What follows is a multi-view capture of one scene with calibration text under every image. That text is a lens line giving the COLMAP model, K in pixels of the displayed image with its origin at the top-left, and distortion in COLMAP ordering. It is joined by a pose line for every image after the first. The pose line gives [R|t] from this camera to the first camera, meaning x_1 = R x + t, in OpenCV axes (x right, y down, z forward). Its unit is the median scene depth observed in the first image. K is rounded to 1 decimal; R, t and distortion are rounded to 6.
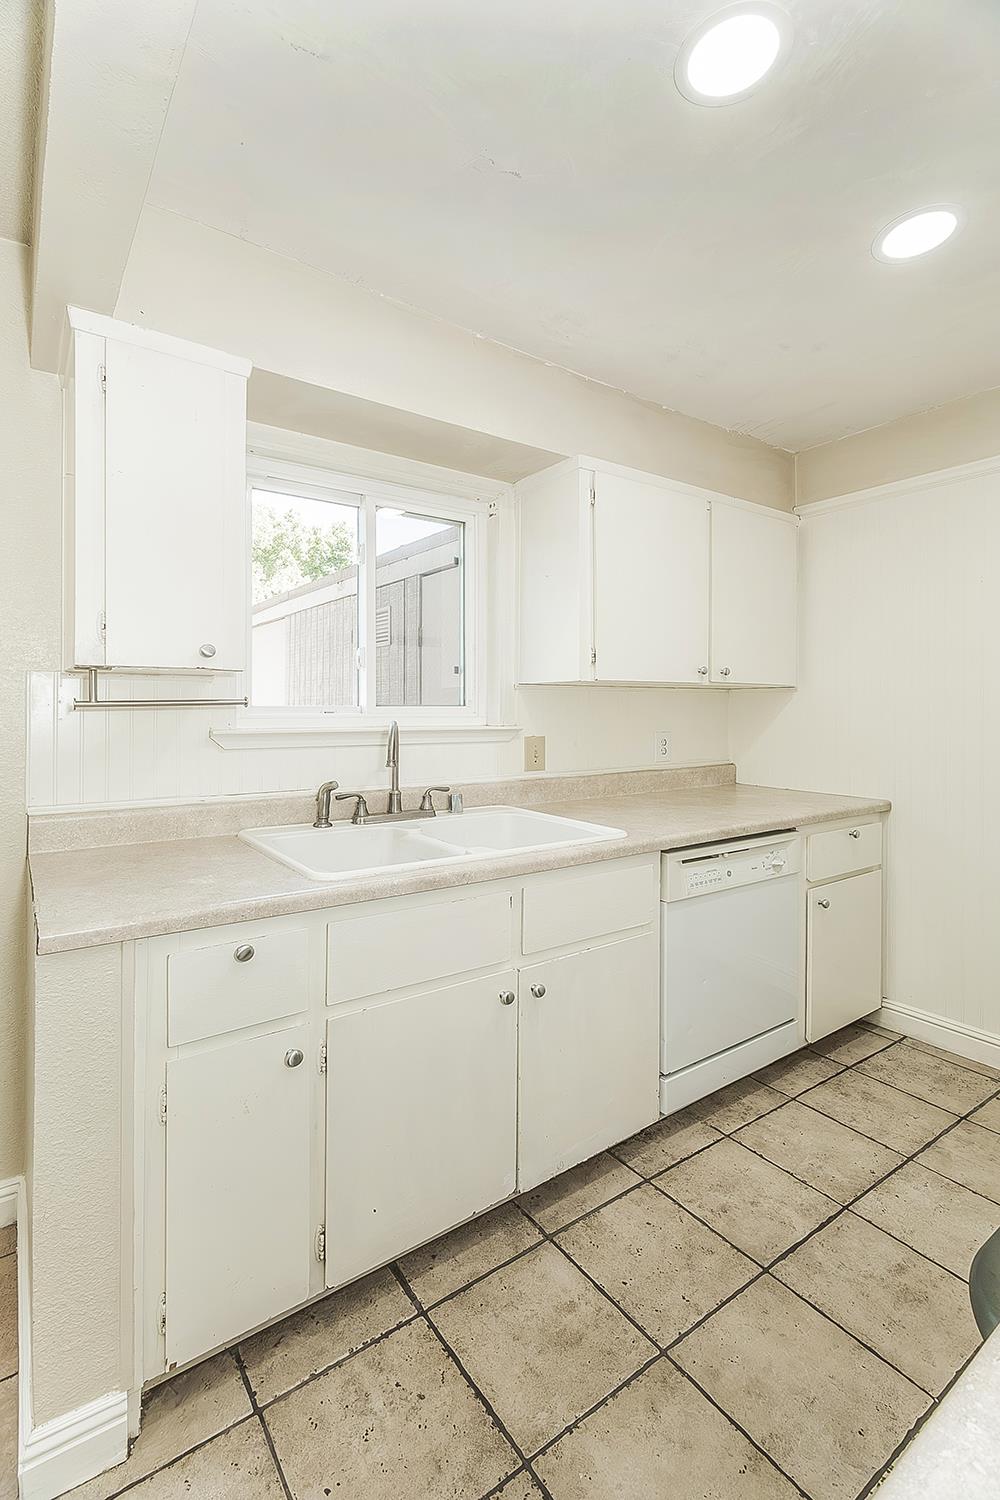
lens RADIAL K [[566.4, 0, 525.3], [0, 566.4, 703.0], [0, 0, 1]] dist [0.005942, -0.000022]
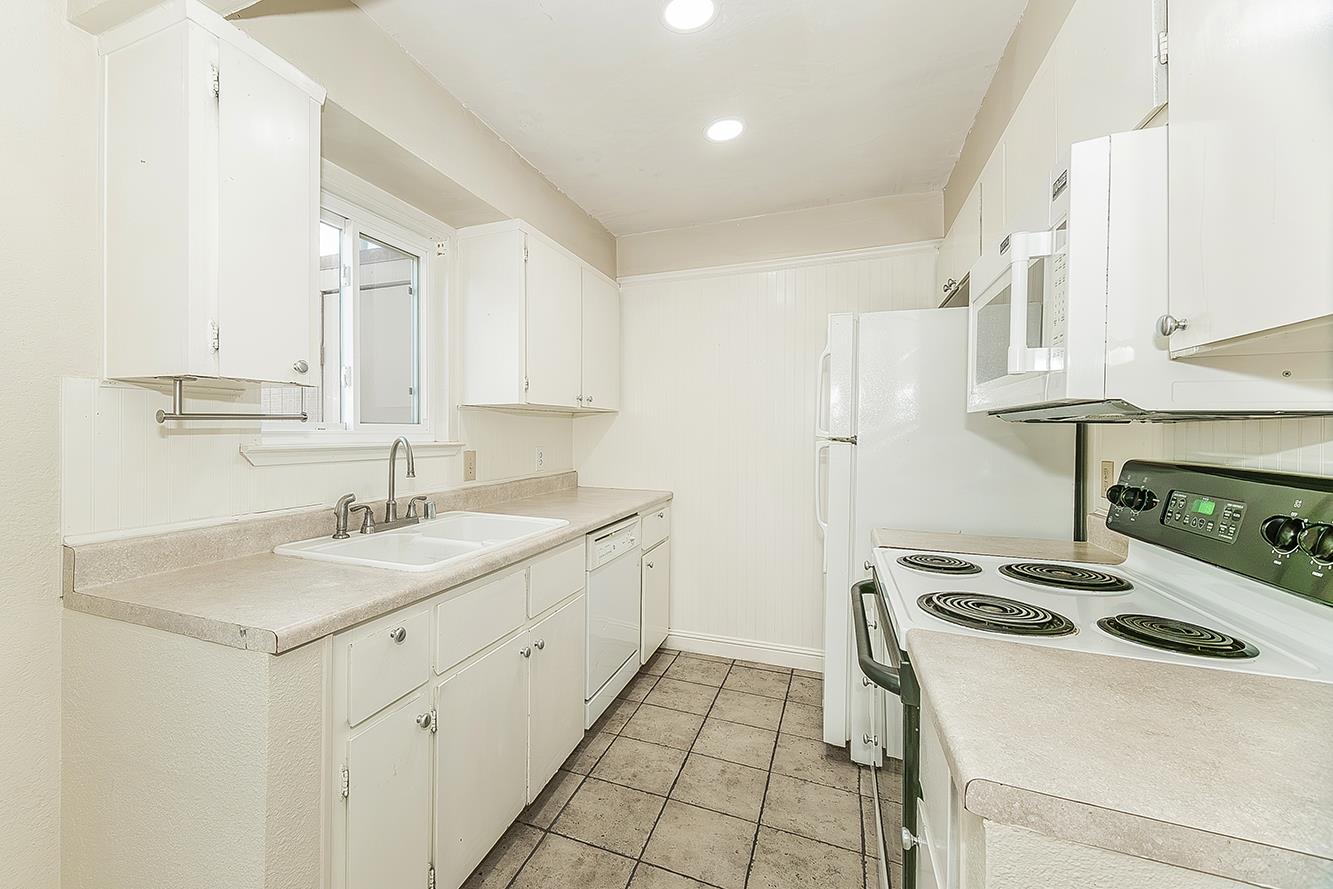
lens RADIAL K [[559.3, 0, 578.8], [0, 559.3, 430.7], [0, 0, 1]] dist [0.003644, 0.001452]
pose [[0.836196, -0.002124, 0.548426, -0.478492], [-0.001564, 0.999979, 0.006258, 0.011656], [-0.548428, -0.006091, 0.836175, -0.084860]]
